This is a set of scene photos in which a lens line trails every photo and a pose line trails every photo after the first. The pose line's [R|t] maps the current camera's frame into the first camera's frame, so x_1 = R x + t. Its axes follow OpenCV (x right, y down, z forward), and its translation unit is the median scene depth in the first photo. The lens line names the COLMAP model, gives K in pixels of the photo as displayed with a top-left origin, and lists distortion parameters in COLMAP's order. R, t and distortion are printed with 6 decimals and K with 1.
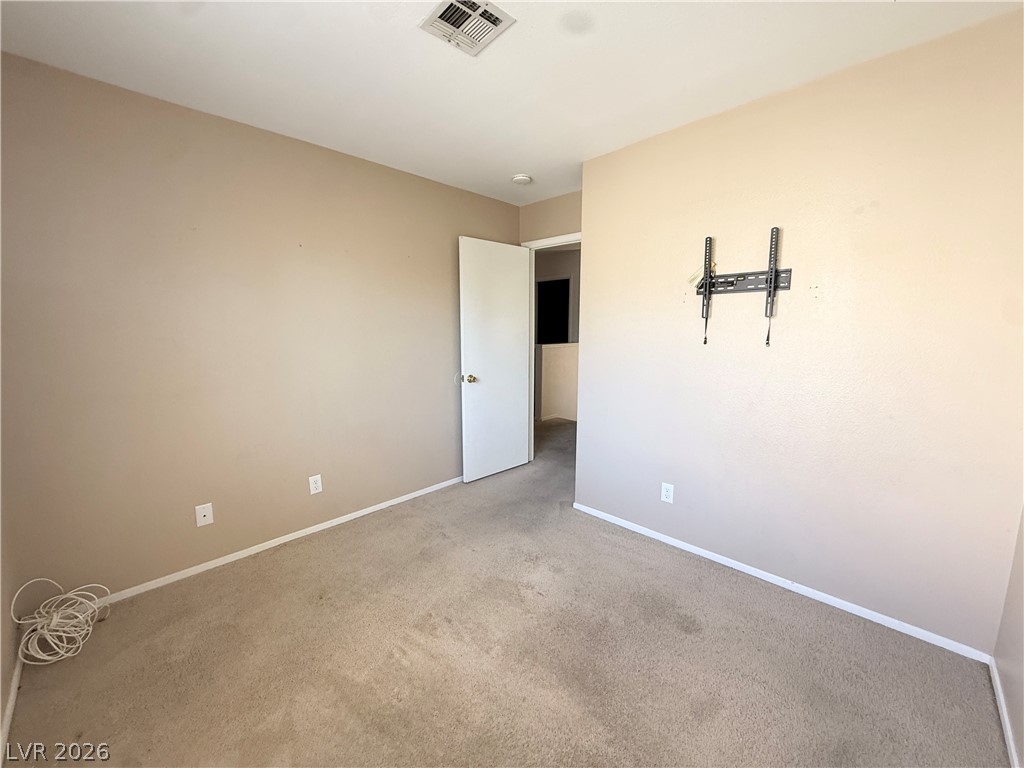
lens RADIAL K [[407.4, 0, 511.1], [0, 407.4, 383.8], [0, 0, 1]] dist [0.001732, -0.000878]
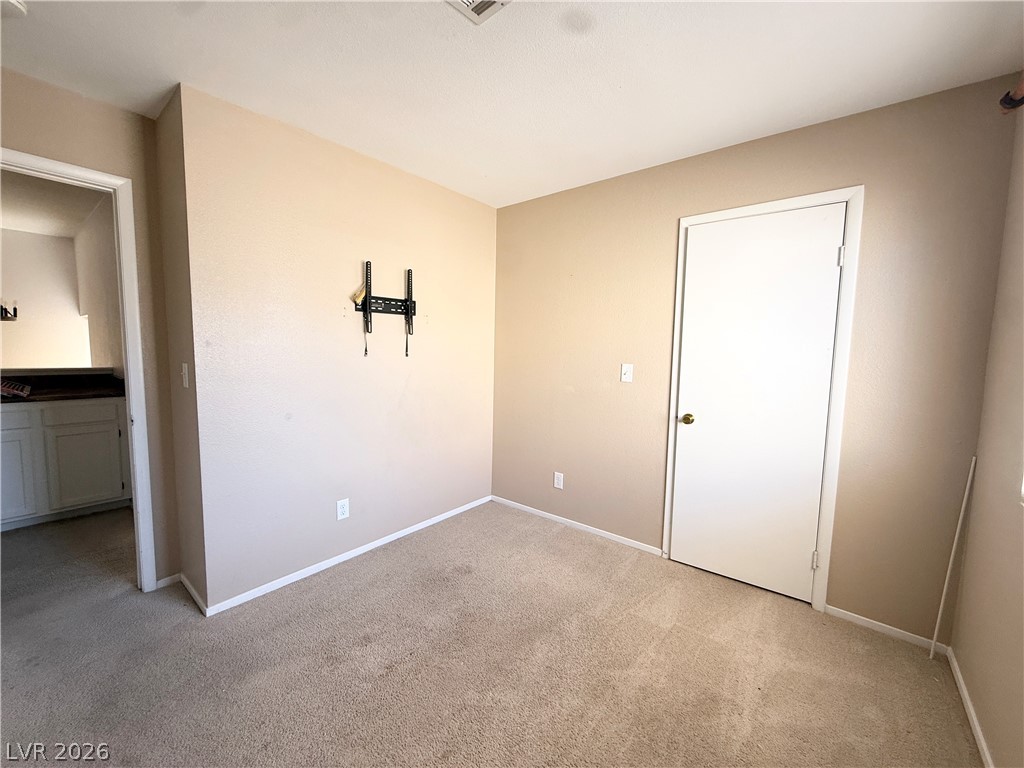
lens RADIAL K [[407.4, 0, 510.0], [0, 407.4, 380.5], [0, 0, 1]] dist [0.001732, -0.000878]
pose [[-0.079912, -0.089330, 0.992791, -0.712042], [0.121081, 0.987731, 0.098621, -0.102556], [-0.989421, 0.128089, -0.068115, 0.754472]]
